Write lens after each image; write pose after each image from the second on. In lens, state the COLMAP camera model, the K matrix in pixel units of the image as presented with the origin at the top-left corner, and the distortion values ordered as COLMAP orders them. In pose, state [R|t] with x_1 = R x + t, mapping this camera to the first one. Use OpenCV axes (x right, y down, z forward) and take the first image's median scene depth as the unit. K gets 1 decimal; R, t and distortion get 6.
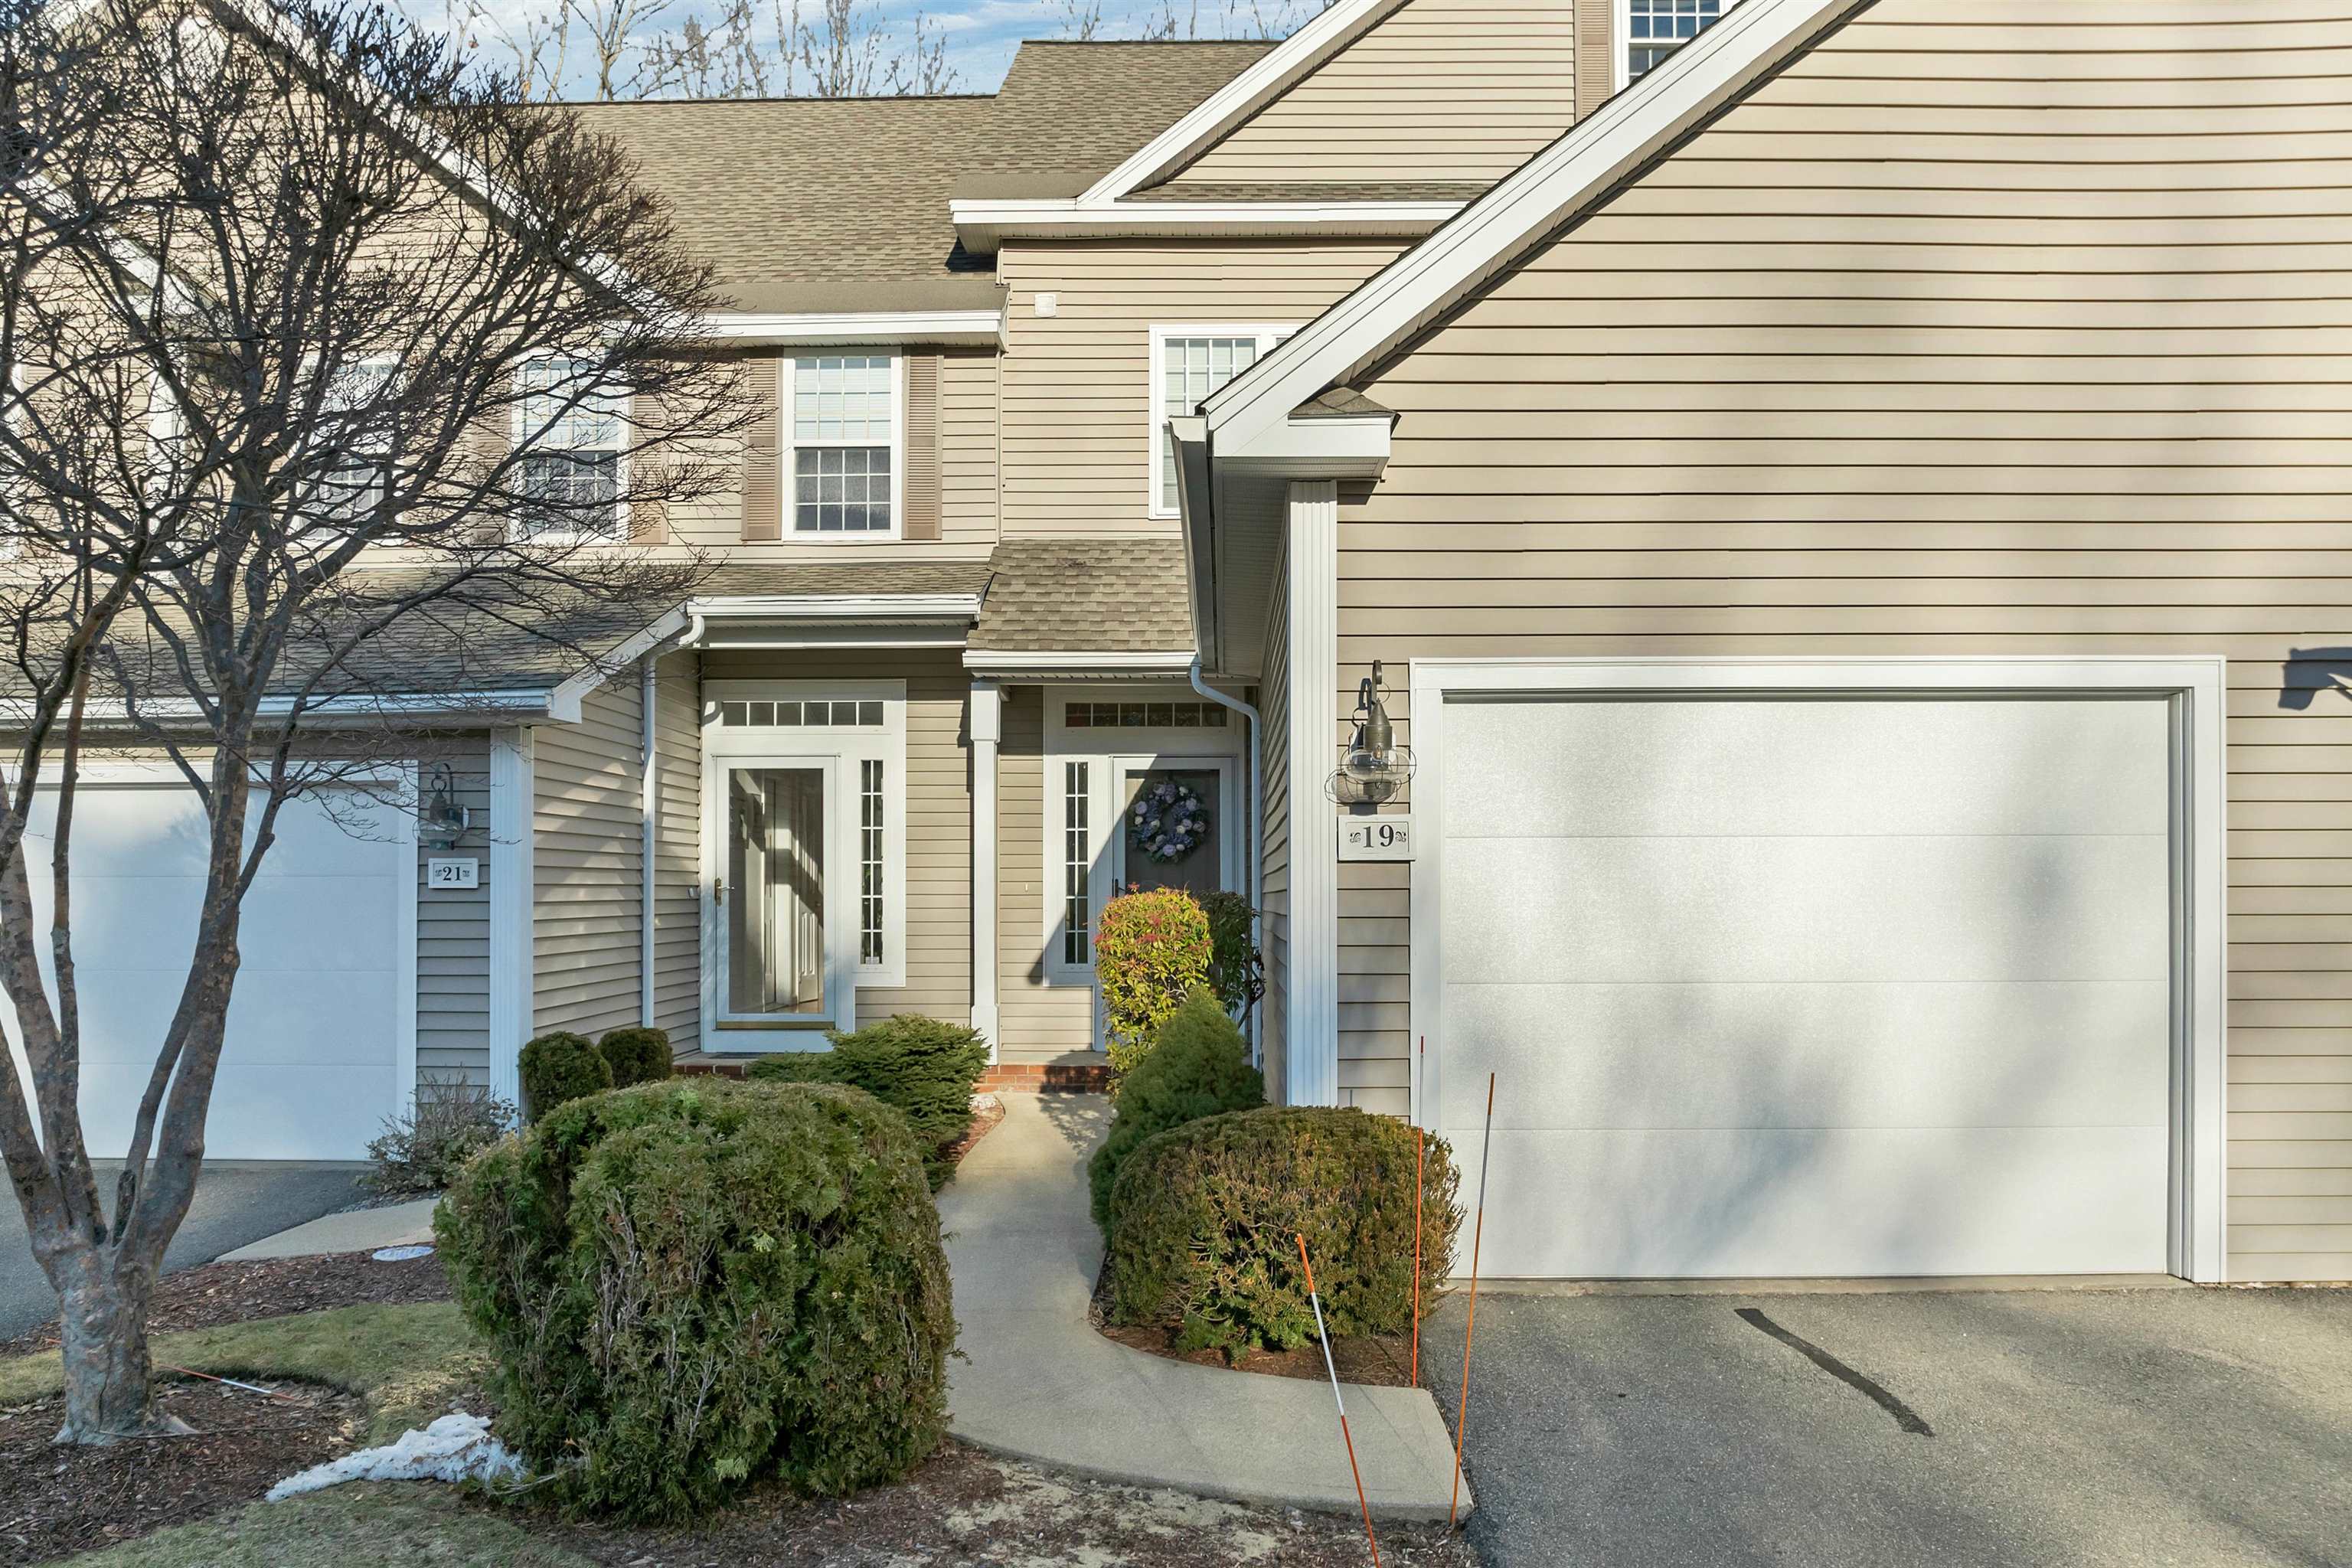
lens RADIAL K [[1748.5, 0, 1185.9], [0, 1748.5, 867.5], [0, 0, 1]] dist [-0.055777, 0.031362]
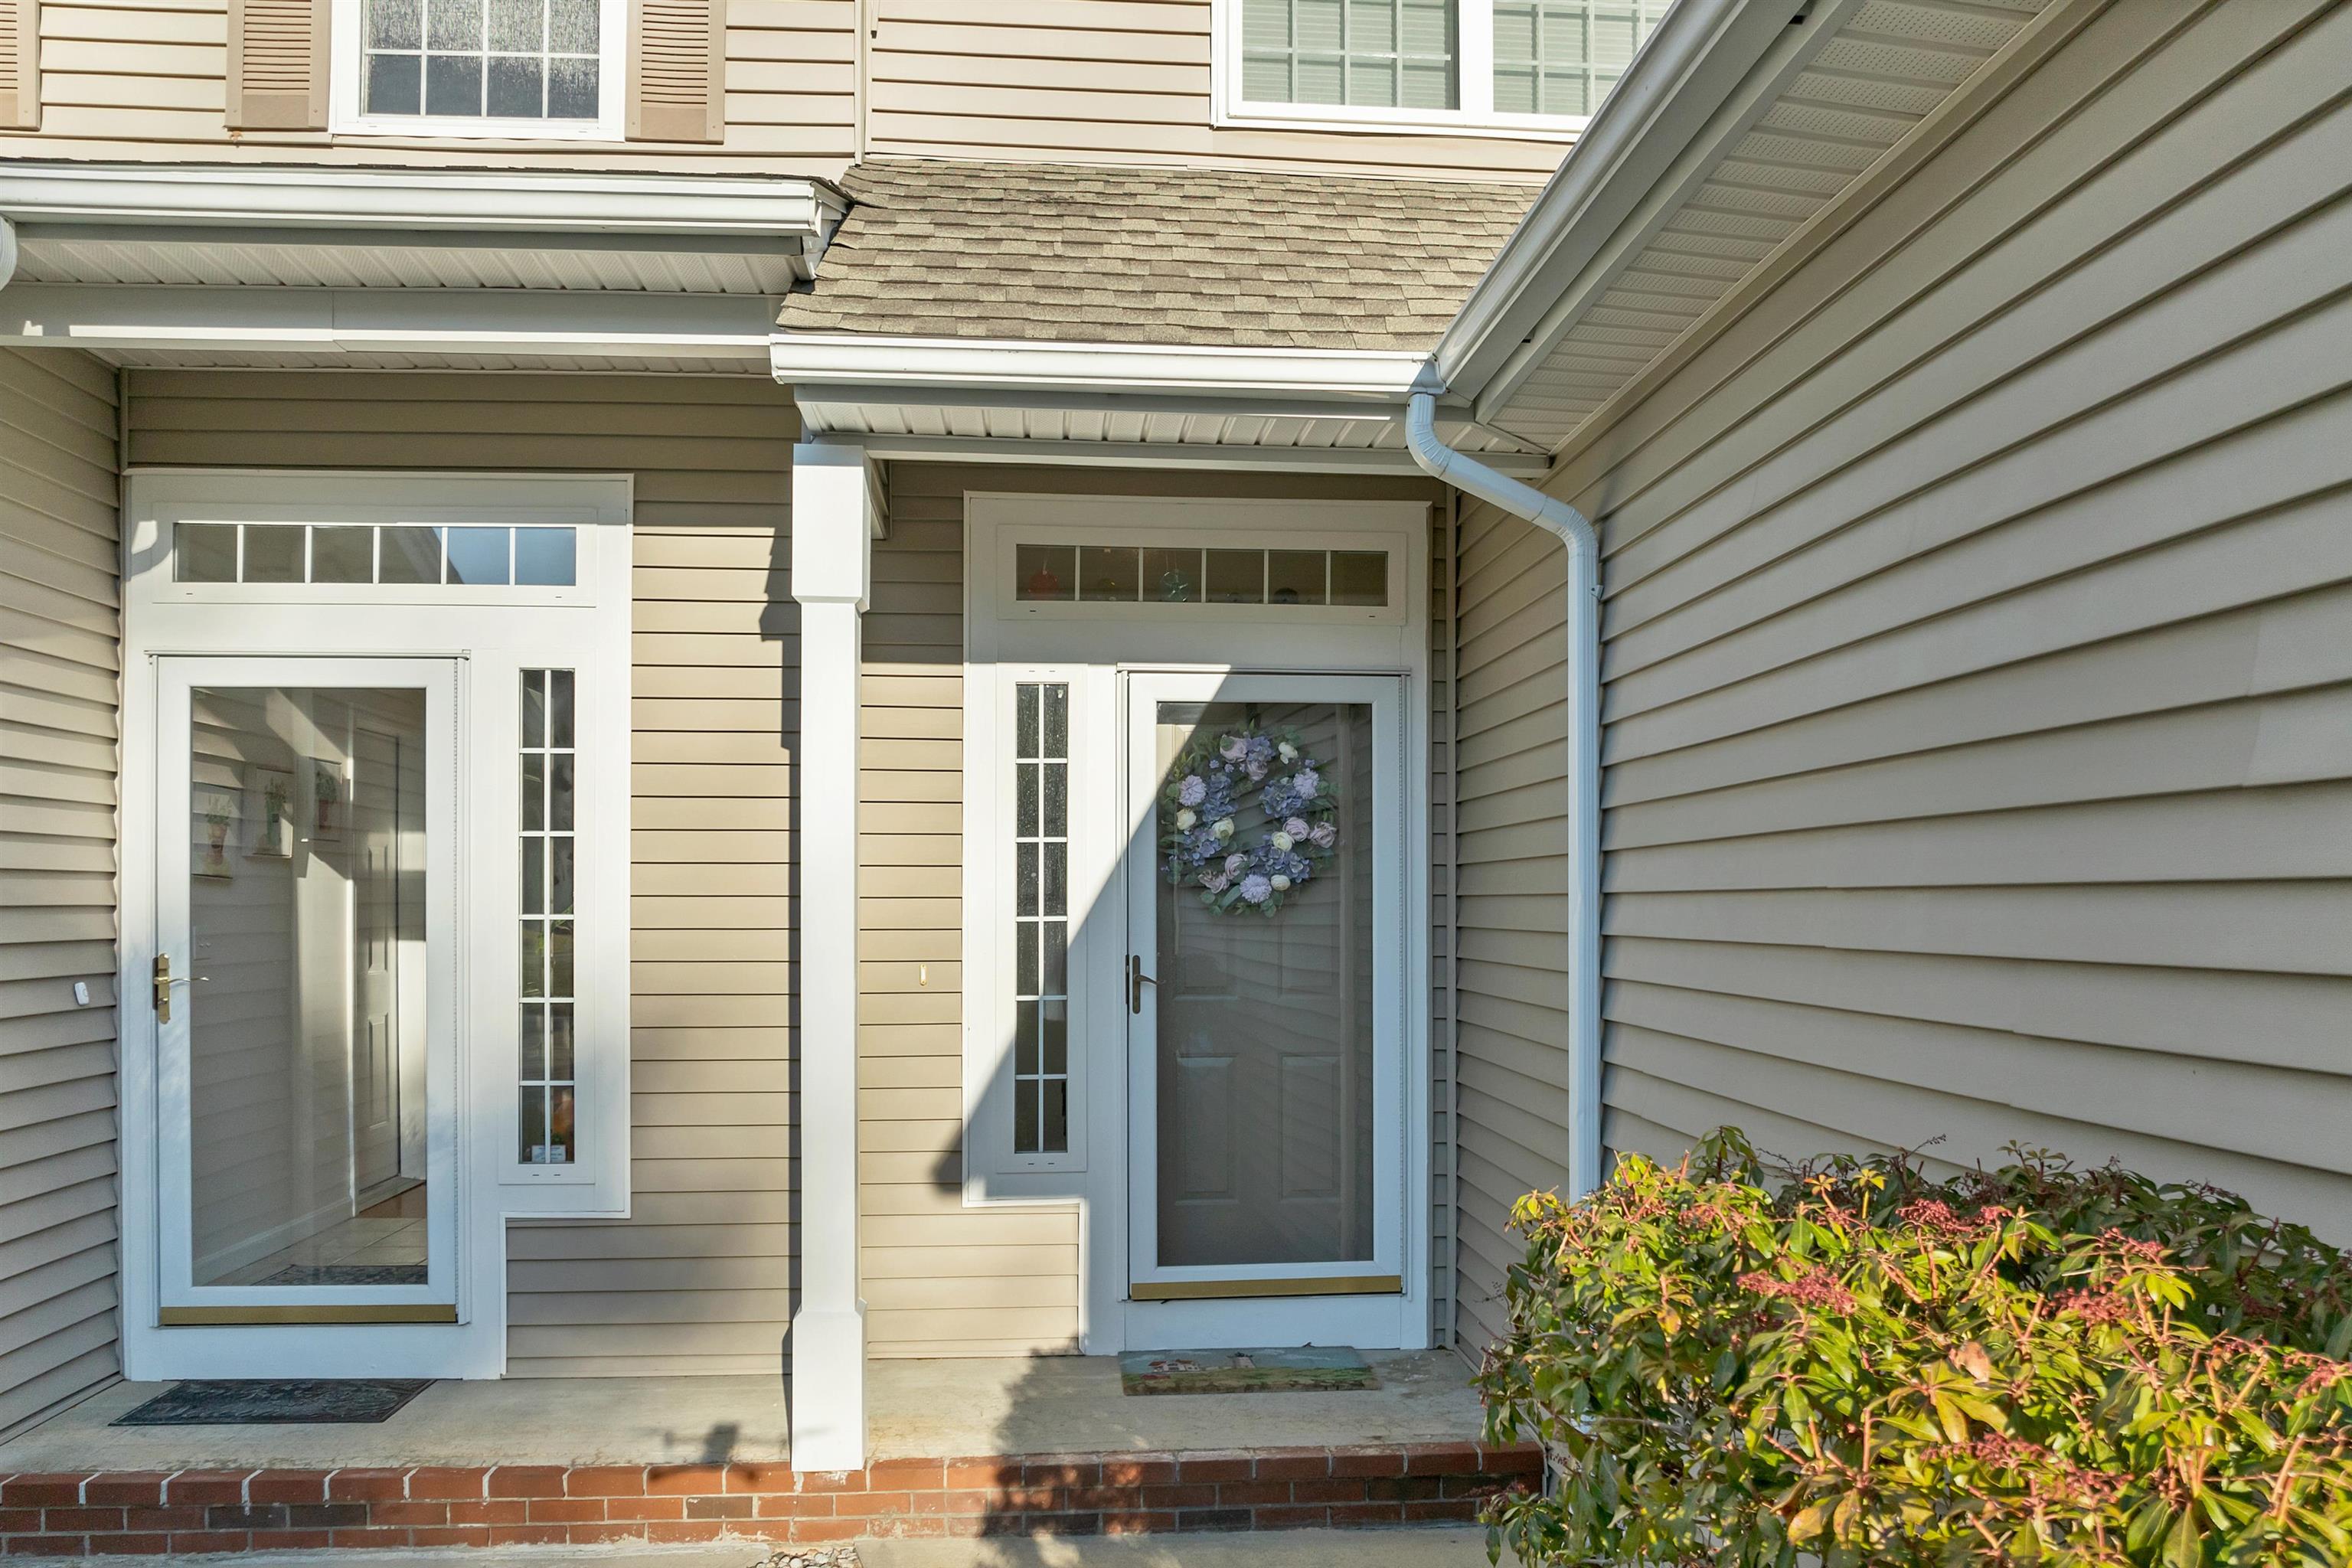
lens RADIAL K [[1748.5, 0, 1185.9], [0, 1748.5, 867.5], [0, 0, 1]] dist [-0.055777, 0.031362]
pose [[0.993974, 0.001963, 0.109602, -0.074889], [-0.001359, 0.999984, -0.005579, -0.012795], [-0.109612, 0.005397, 0.993960, 0.574366]]
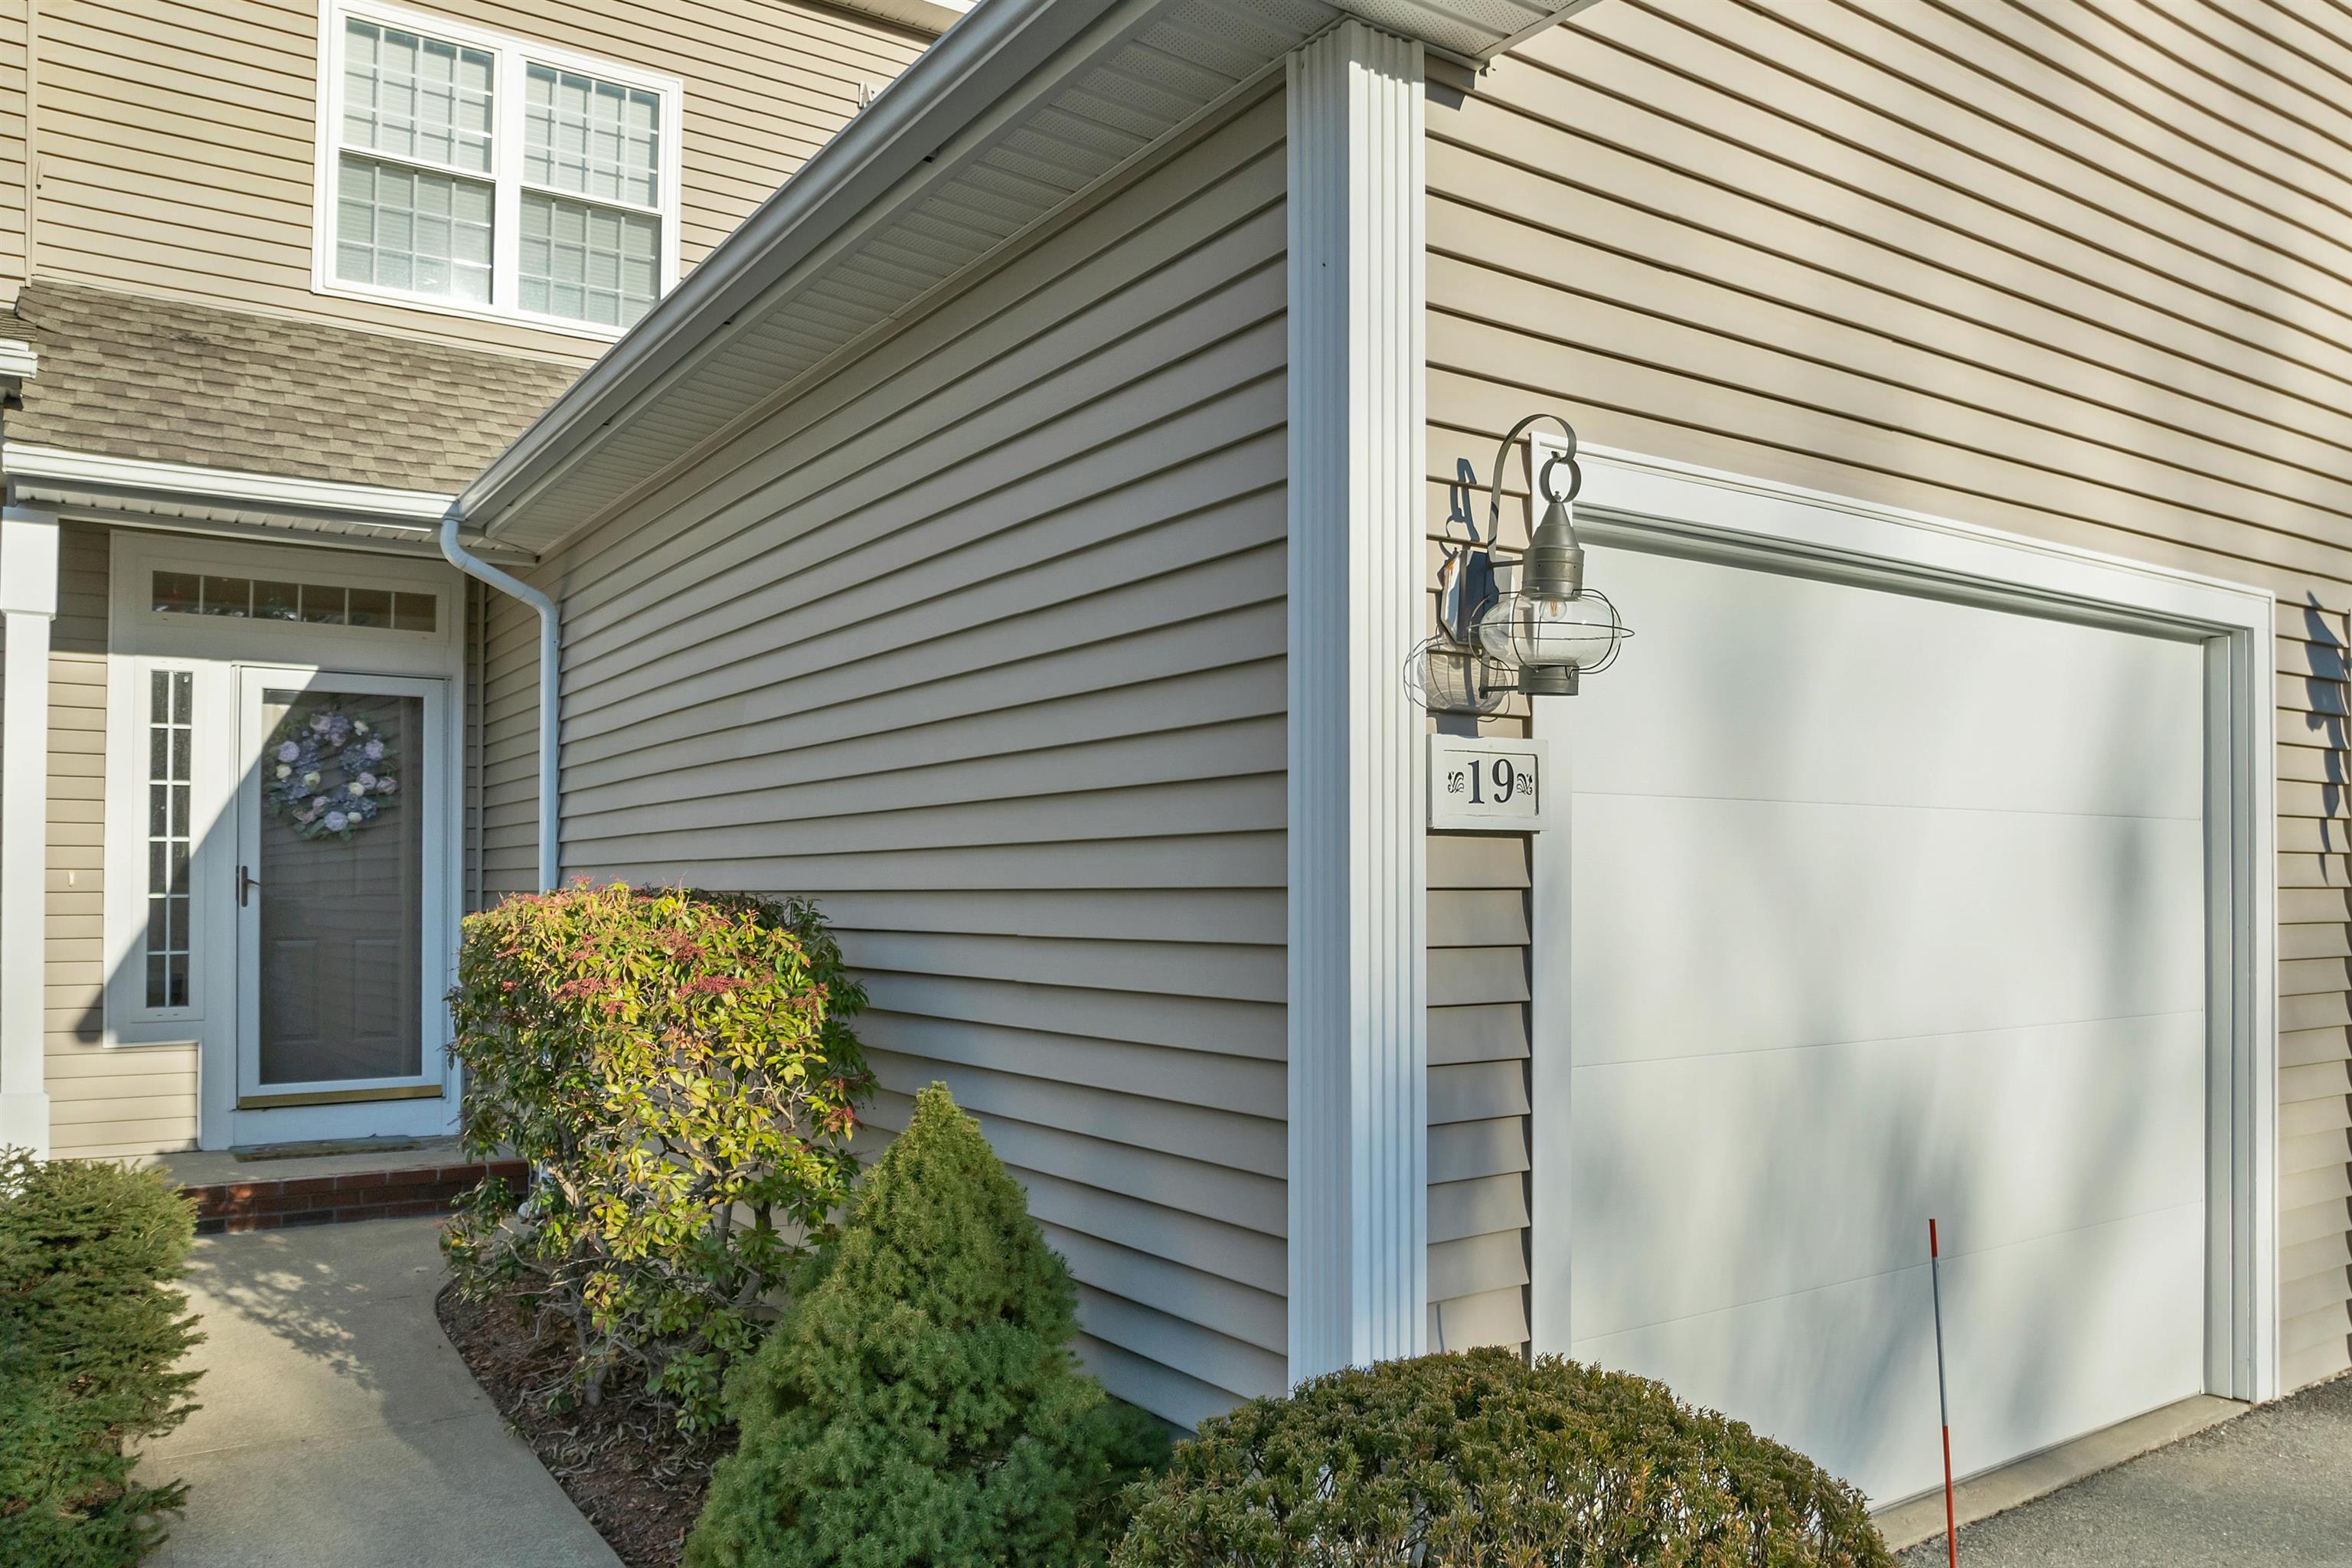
lens RADIAL K [[1748.5, 0, 1185.9], [0, 1748.5, 867.5], [0, 0, 1]] dist [-0.055777, 0.031362]
pose [[0.817643, 0.008159, 0.575668, -0.118407], [-0.010381, 0.999946, 0.000573, 0.003404], [-0.575632, -0.006444, 0.817683, 0.316426]]
